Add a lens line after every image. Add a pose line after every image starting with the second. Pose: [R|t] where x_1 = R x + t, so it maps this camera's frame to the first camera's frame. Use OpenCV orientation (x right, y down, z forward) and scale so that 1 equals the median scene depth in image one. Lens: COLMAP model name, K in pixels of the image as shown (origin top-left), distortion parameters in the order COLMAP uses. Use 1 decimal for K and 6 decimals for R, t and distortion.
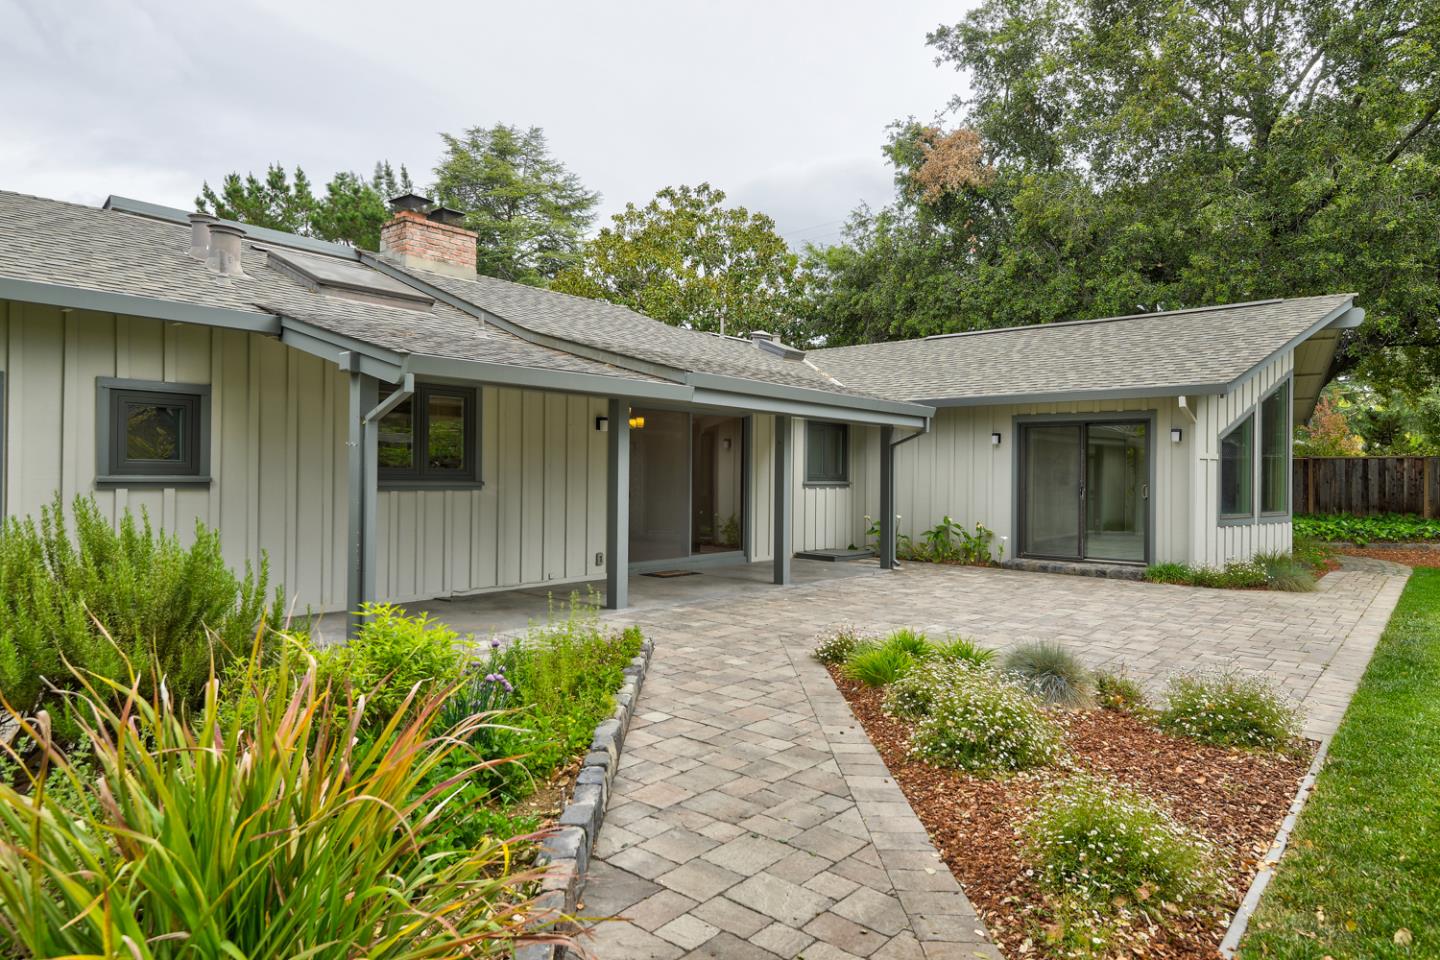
lens RADIAL K [[791.9, 0, 702.6], [0, 791.9, 485.7], [0, 0, 1]] dist [0.014581, -0.000215]
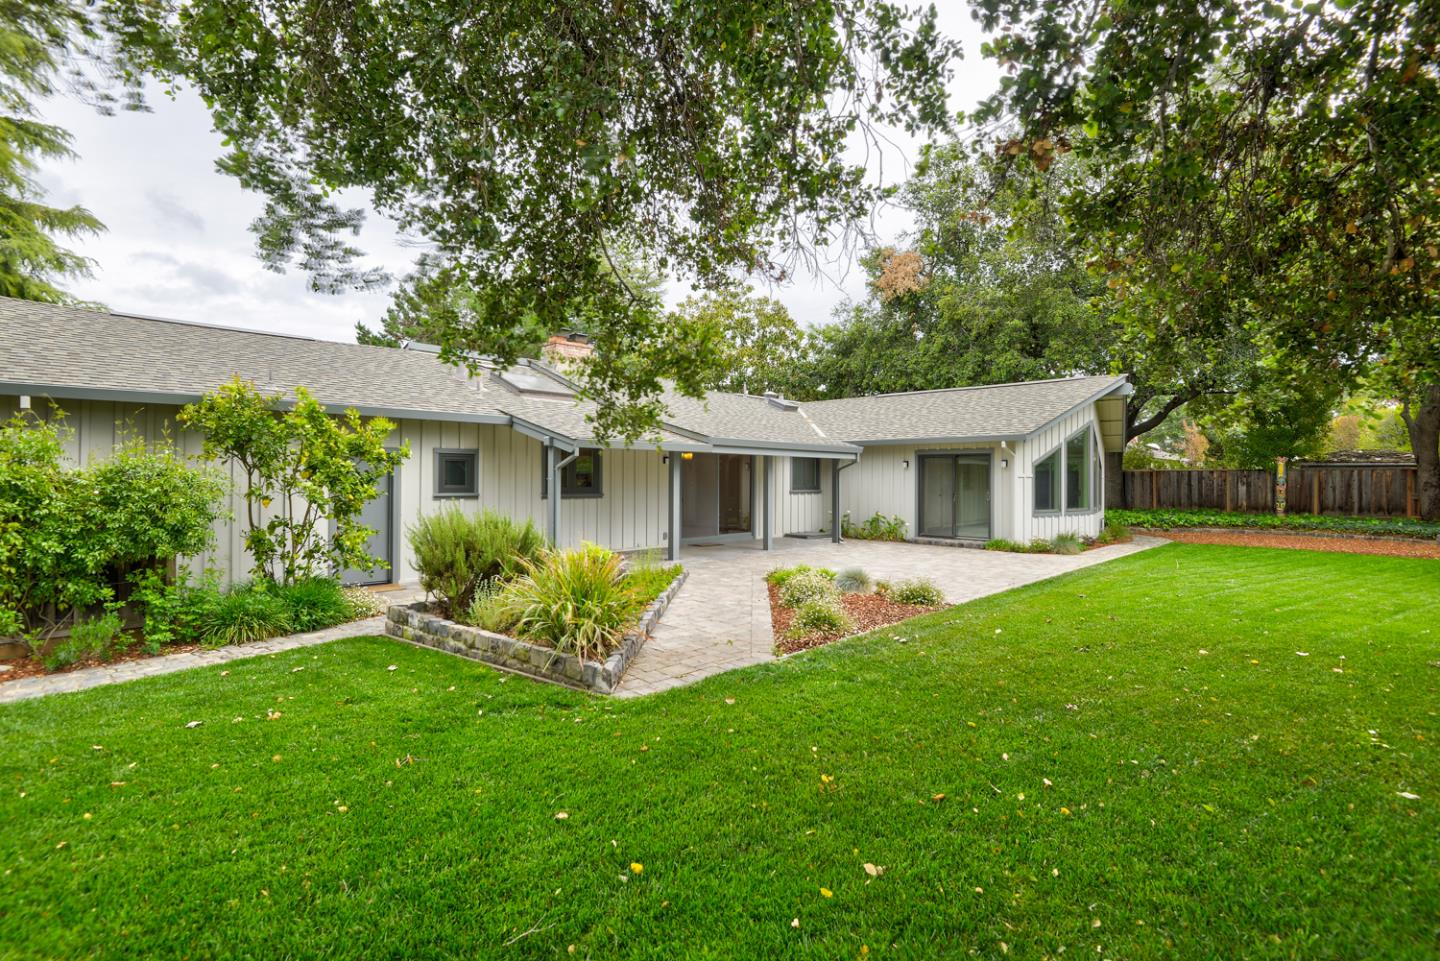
lens RADIAL K [[673.1, 0, 720.0], [0, 673.1, 480.5], [0, 0, 1]] dist [-0.015656, -0.000242]
pose [[0.998296, -0.003657, -0.058231, 0.066191], [0.003318, 0.999977, -0.005928, -0.018376], [0.058252, 0.005725, 0.998286, -0.410441]]
